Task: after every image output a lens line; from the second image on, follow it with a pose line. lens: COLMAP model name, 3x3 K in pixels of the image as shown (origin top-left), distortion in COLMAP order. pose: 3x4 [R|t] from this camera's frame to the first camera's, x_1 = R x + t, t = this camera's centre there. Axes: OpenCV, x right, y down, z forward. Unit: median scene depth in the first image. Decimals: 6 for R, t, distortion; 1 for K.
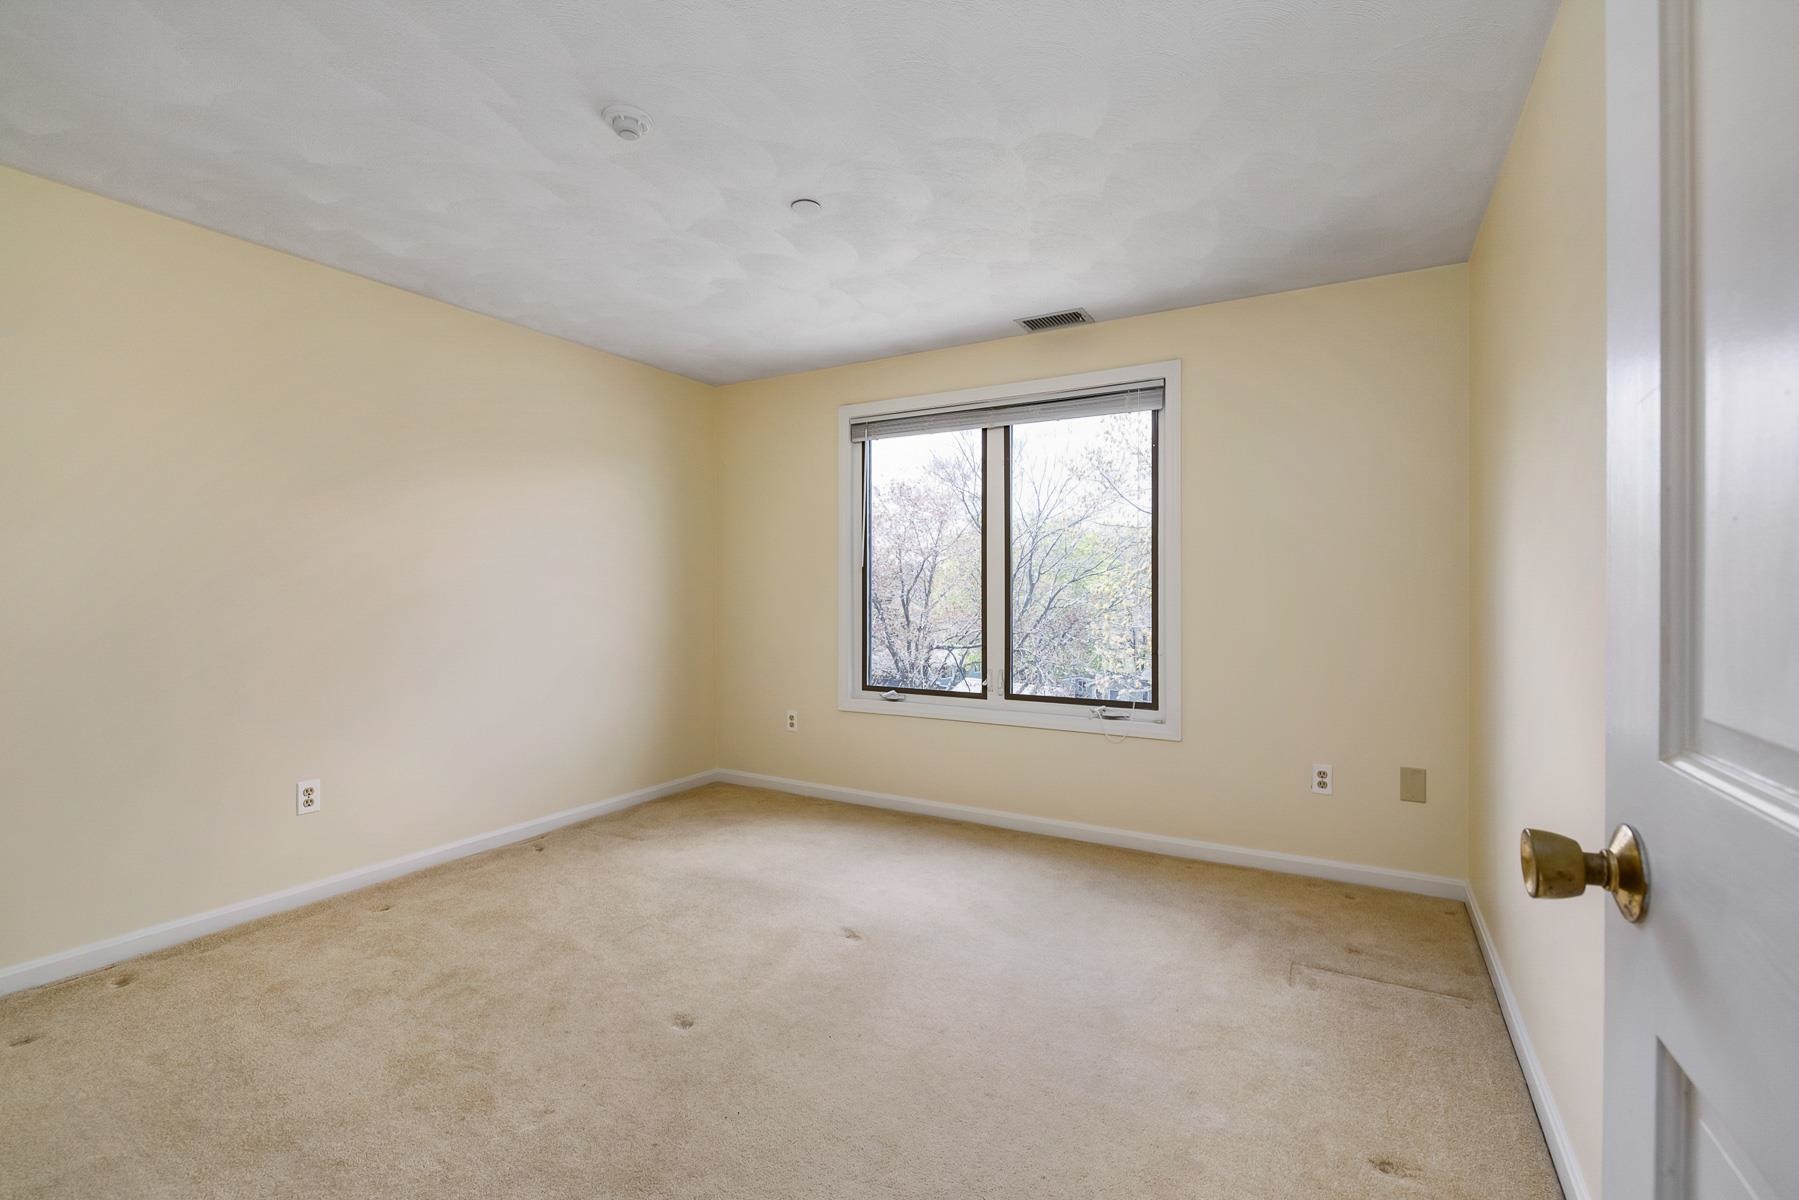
lens RADIAL K [[801.7, 0, 899.5], [0, 801.7, 600.0], [0, 0, 1]] dist [-0.001173, -0.000427]
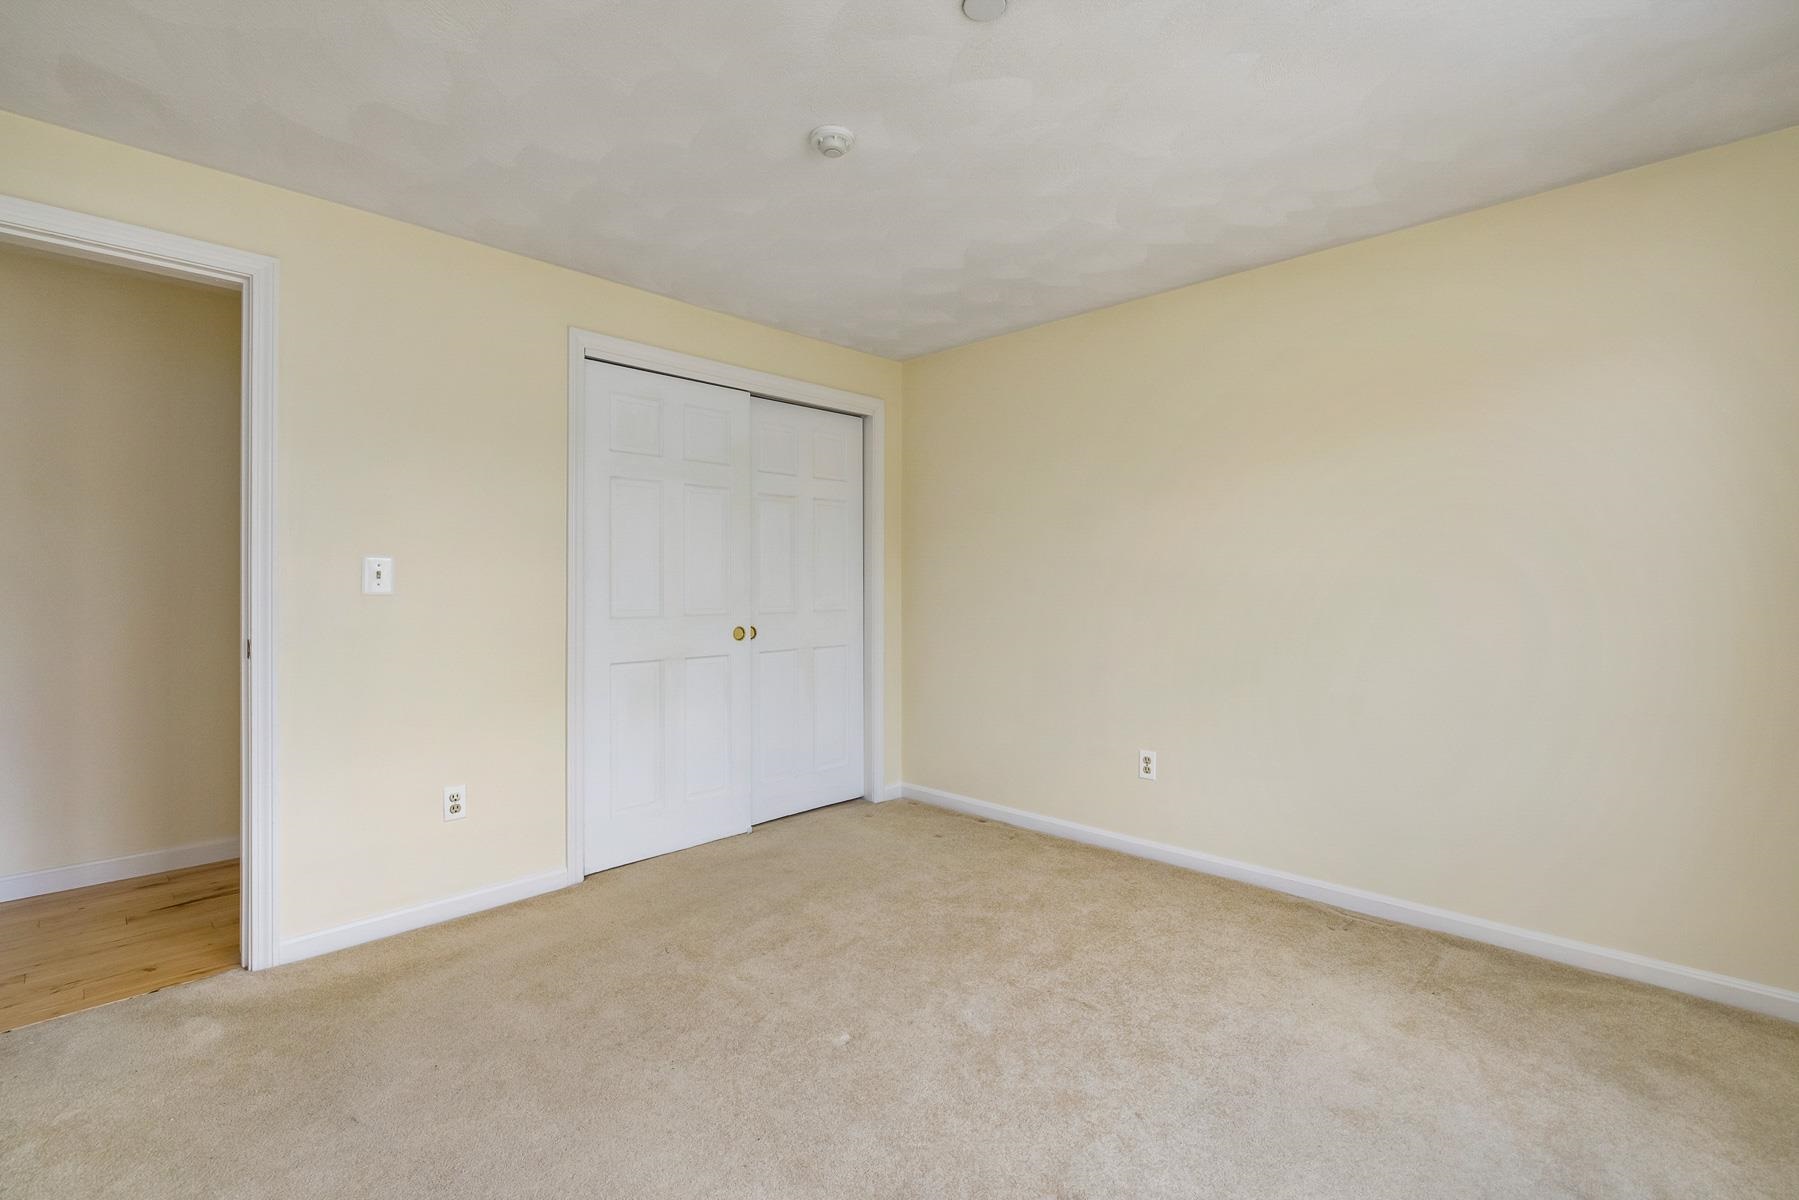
lens RADIAL K [[801.7, 0, 899.5], [0, 801.7, 600.0], [0, 0, 1]] dist [-0.001173, -0.000427]
pose [[-0.237267, 0.017826, -0.971281, 0.454799], [-0.016270, 0.999618, 0.022320, -0.009941], [0.971308, 0.021098, -0.236887, 0.919251]]
